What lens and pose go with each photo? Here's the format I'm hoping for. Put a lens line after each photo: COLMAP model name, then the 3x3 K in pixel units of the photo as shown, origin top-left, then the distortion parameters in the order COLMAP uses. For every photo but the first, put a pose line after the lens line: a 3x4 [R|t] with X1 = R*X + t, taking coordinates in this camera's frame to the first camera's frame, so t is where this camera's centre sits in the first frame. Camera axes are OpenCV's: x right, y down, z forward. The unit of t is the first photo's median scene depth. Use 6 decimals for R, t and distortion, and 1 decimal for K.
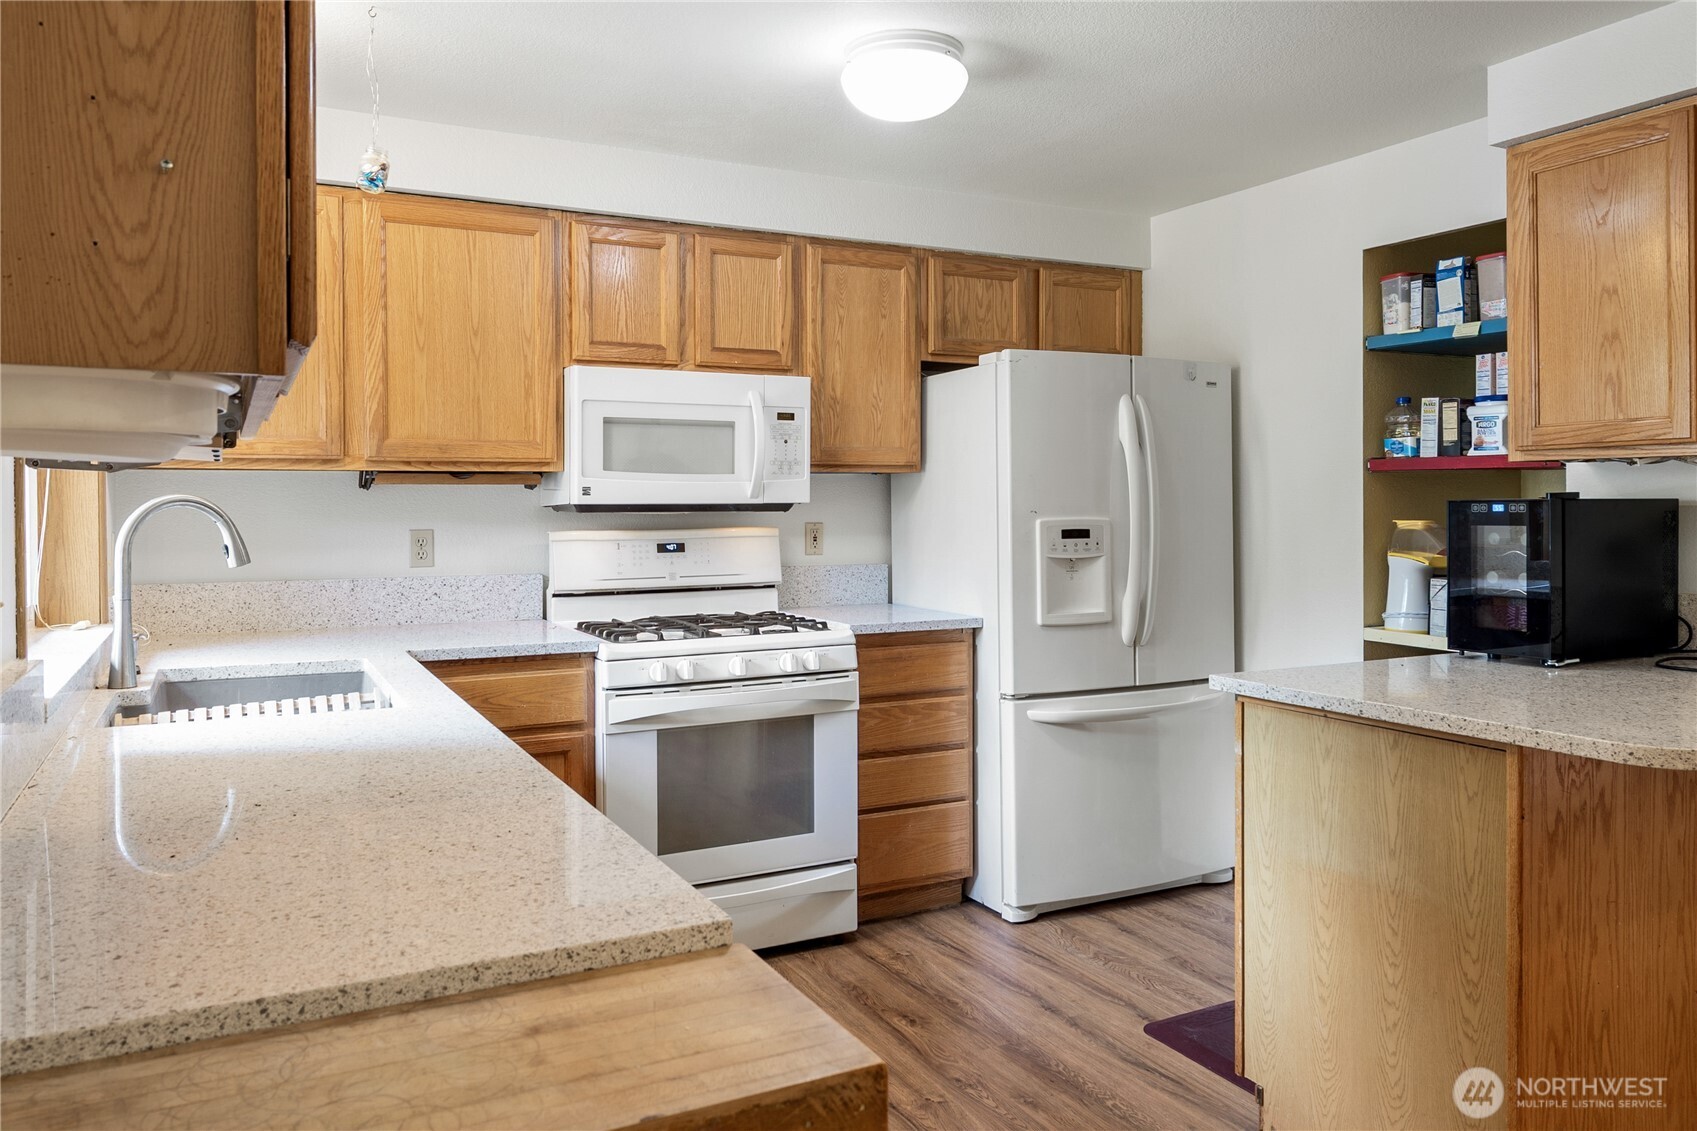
lens RADIAL K [[1203.1, 0, 852.8], [0, 1203.1, 563.5], [0, 0, 1]] dist [-0.005027, 0.001890]
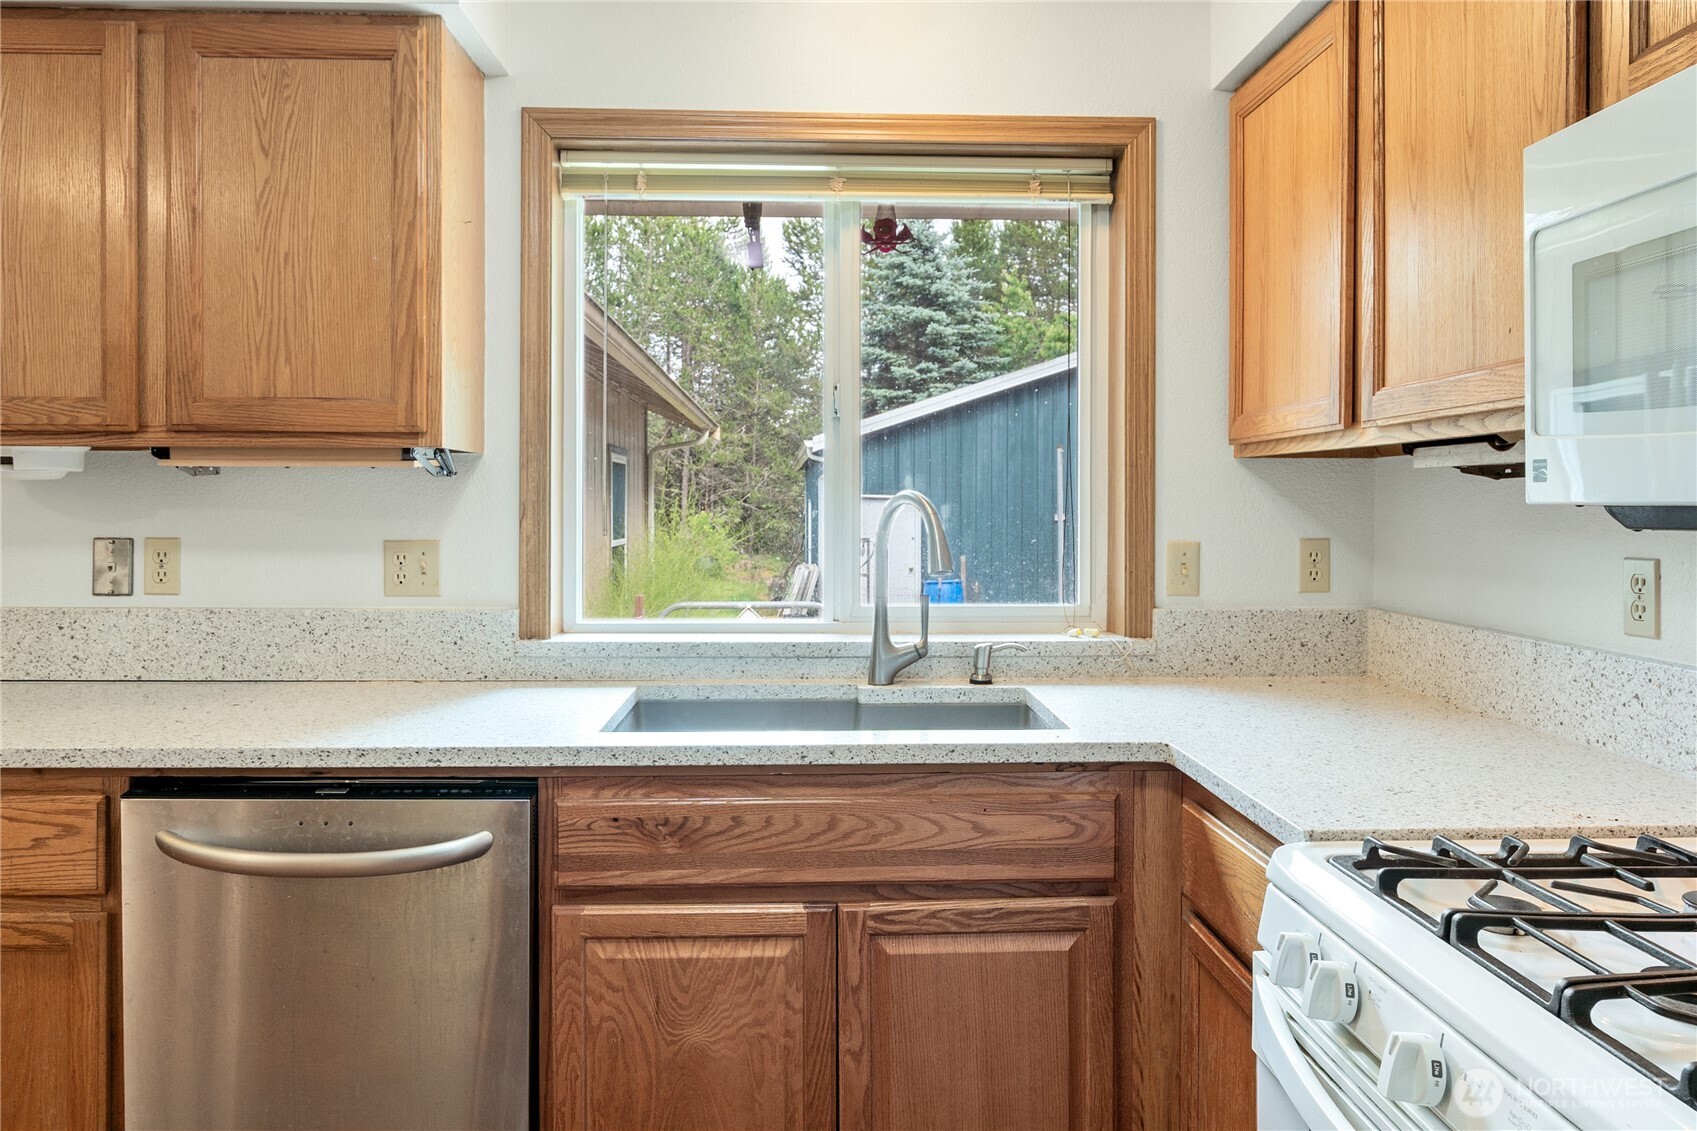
lens RADIAL K [[1203.1, 0, 848.7], [0, 1203.1, 545.1], [0, 0, 1]] dist [-0.005027, 0.001890]
pose [[-0.421441, 0.032511, -0.906273, 0.204636], [-0.047713, 0.997178, 0.057960, -0.046039], [0.905600, 0.067668, -0.418700, 0.917603]]
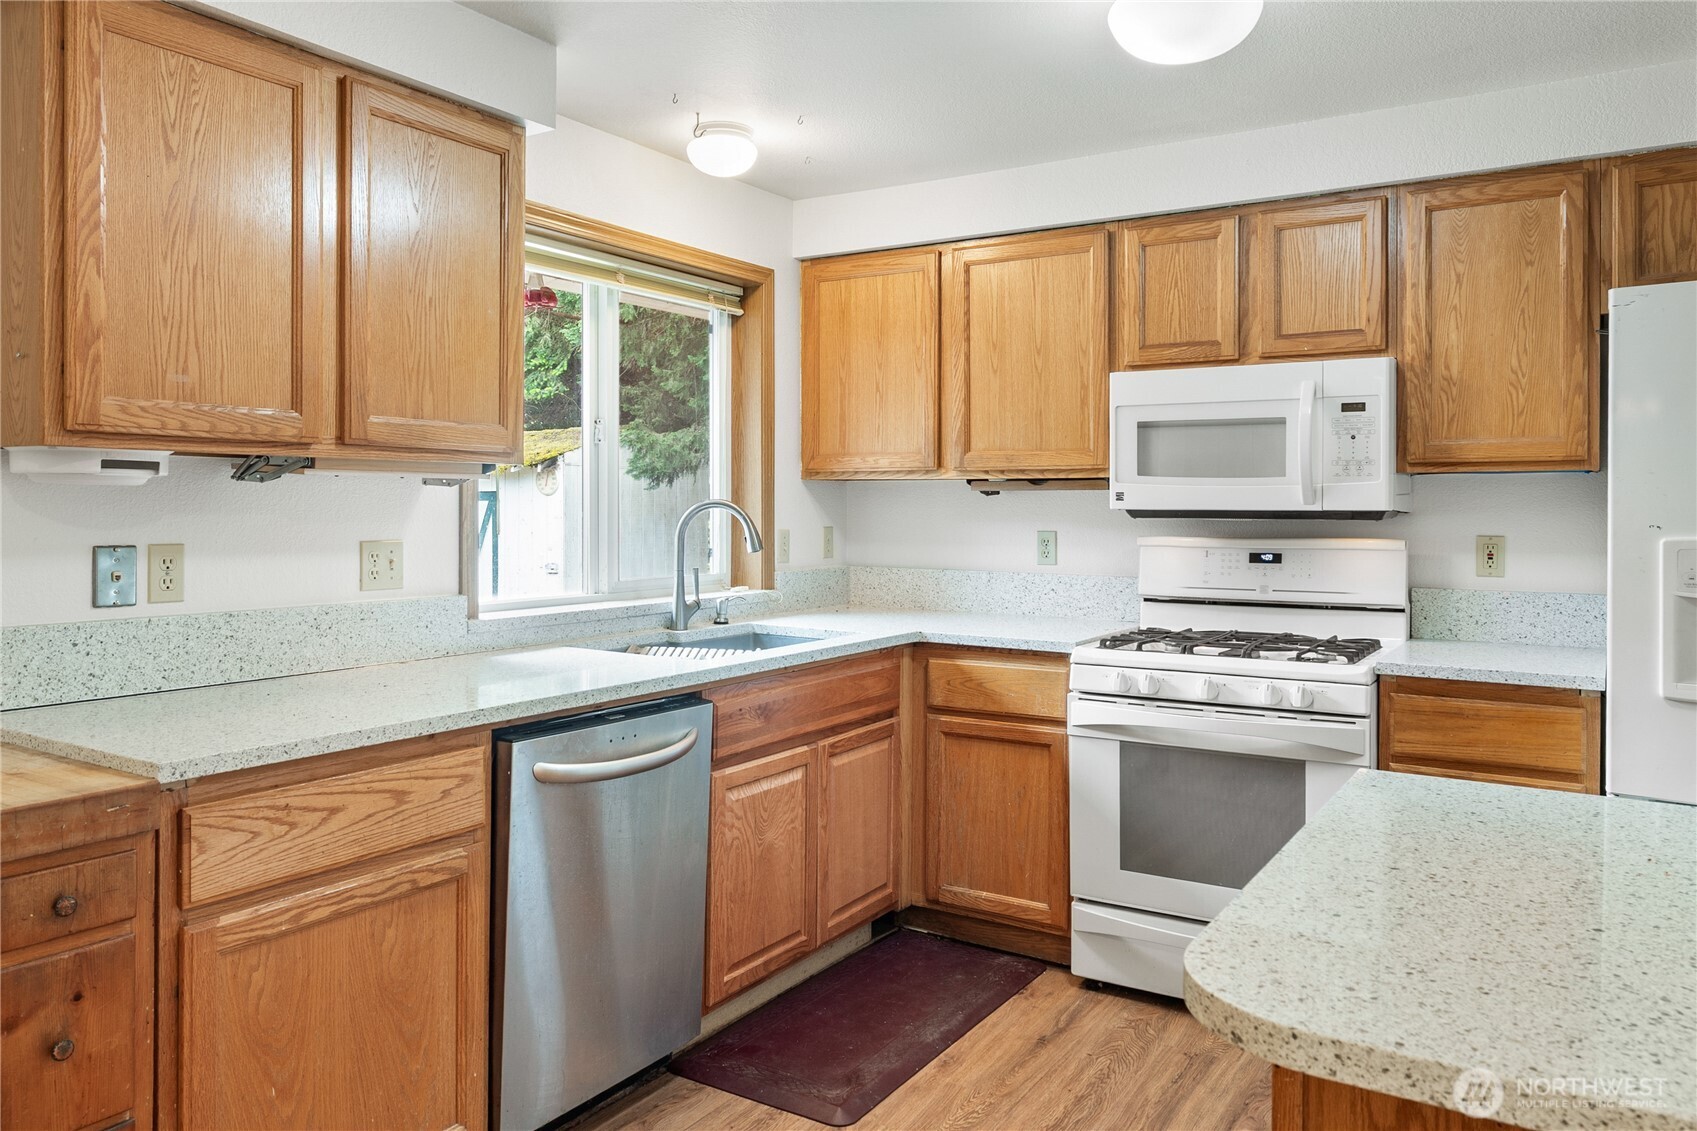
lens RADIAL K [[1203.1, 0, 851.2], [0, 1203.1, 562.0], [0, 0, 1]] dist [-0.005027, 0.001890]
pose [[0.505865, 0.046151, -0.861377, 0.509208], [-0.049375, 0.998480, 0.024500, -0.017861], [0.861198, 0.030136, 0.507375, 0.282781]]
